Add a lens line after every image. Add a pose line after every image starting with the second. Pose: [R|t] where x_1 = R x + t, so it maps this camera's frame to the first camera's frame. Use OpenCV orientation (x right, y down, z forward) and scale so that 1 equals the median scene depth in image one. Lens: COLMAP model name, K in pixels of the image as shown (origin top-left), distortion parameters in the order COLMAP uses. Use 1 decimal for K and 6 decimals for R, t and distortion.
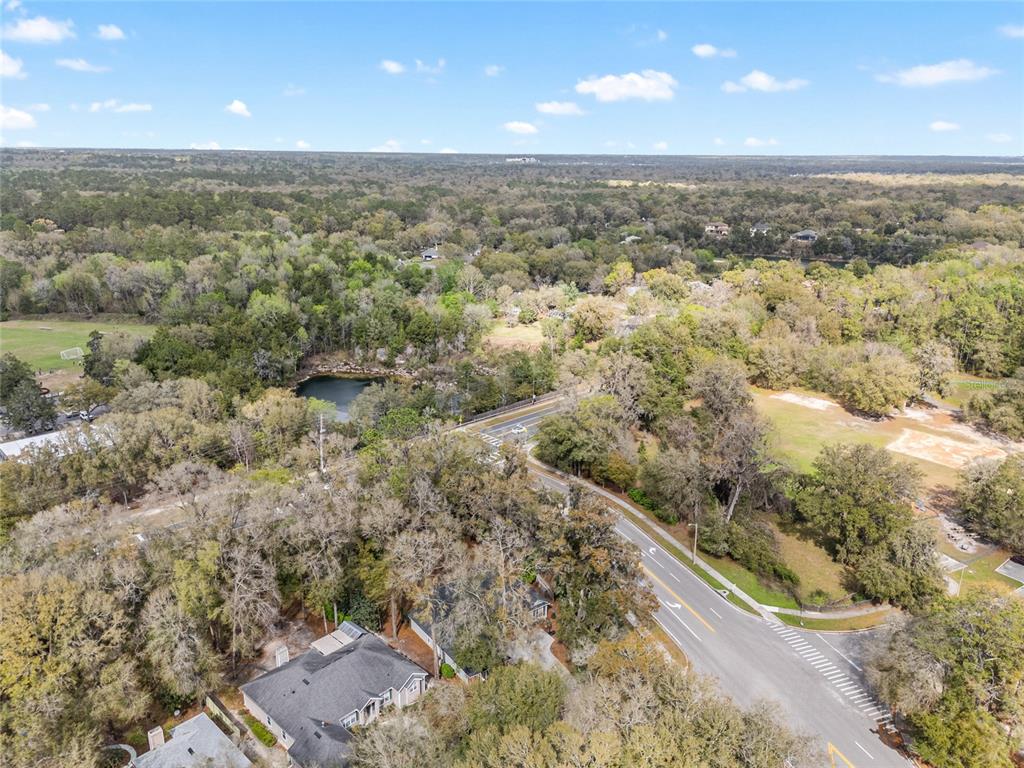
lens RADIAL K [[755.0, 0, 512.0], [0, 755.0, 384.0], [0, 0, 1]] dist [0.073353, -0.084409]
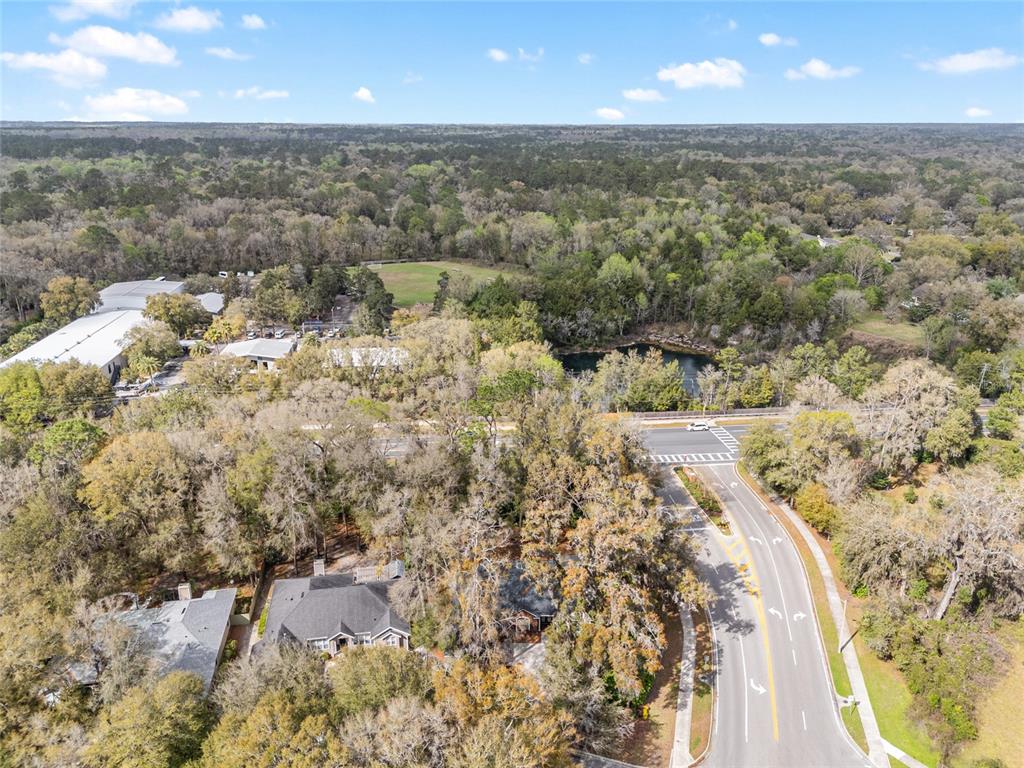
lens RADIAL K [[755.0, 0, 512.0], [0, 755.0, 384.0], [0, 0, 1]] dist [0.073353, -0.084409]
pose [[0.798800, 0.185571, -0.572260, 0.222039], [-0.168574, 0.982172, 0.083188, -0.014795], [0.577495, 0.030018, 0.815842, 0.130422]]
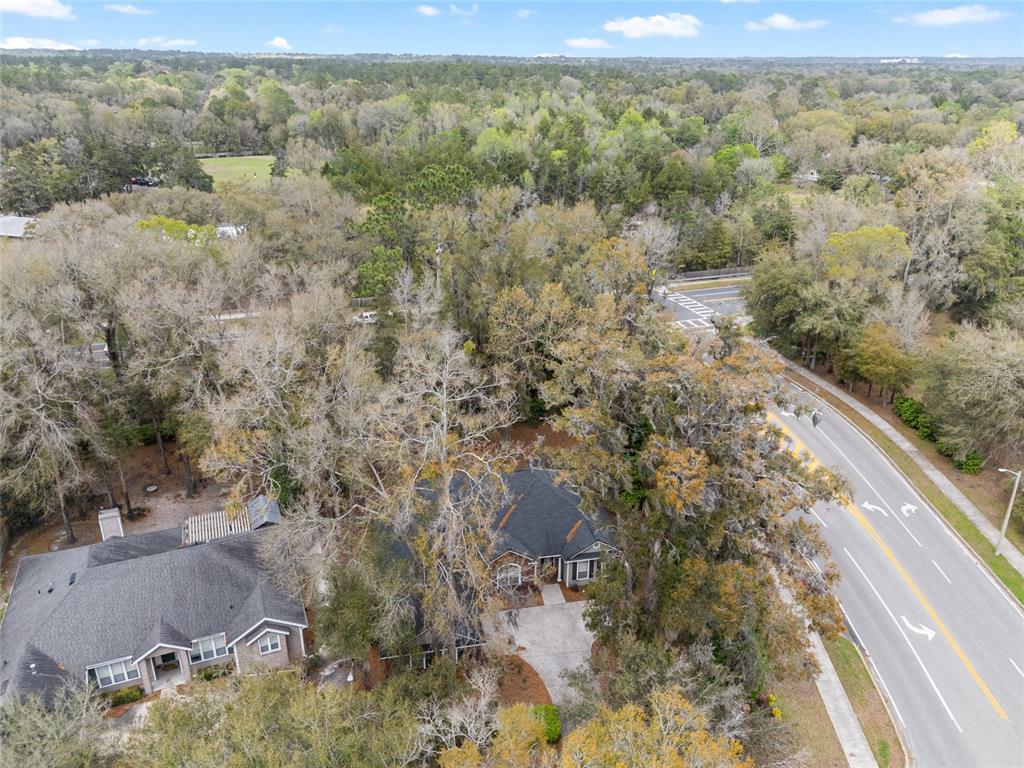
lens RADIAL K [[755.0, 0, 512.0], [0, 755.0, 384.0], [0, 0, 1]] dist [0.073353, -0.084409]
pose [[0.908934, 0.157024, -0.386241, 0.082613], [-0.116772, 0.985170, 0.125718, 0.066852], [0.400253, -0.069168, 0.913790, 0.280818]]
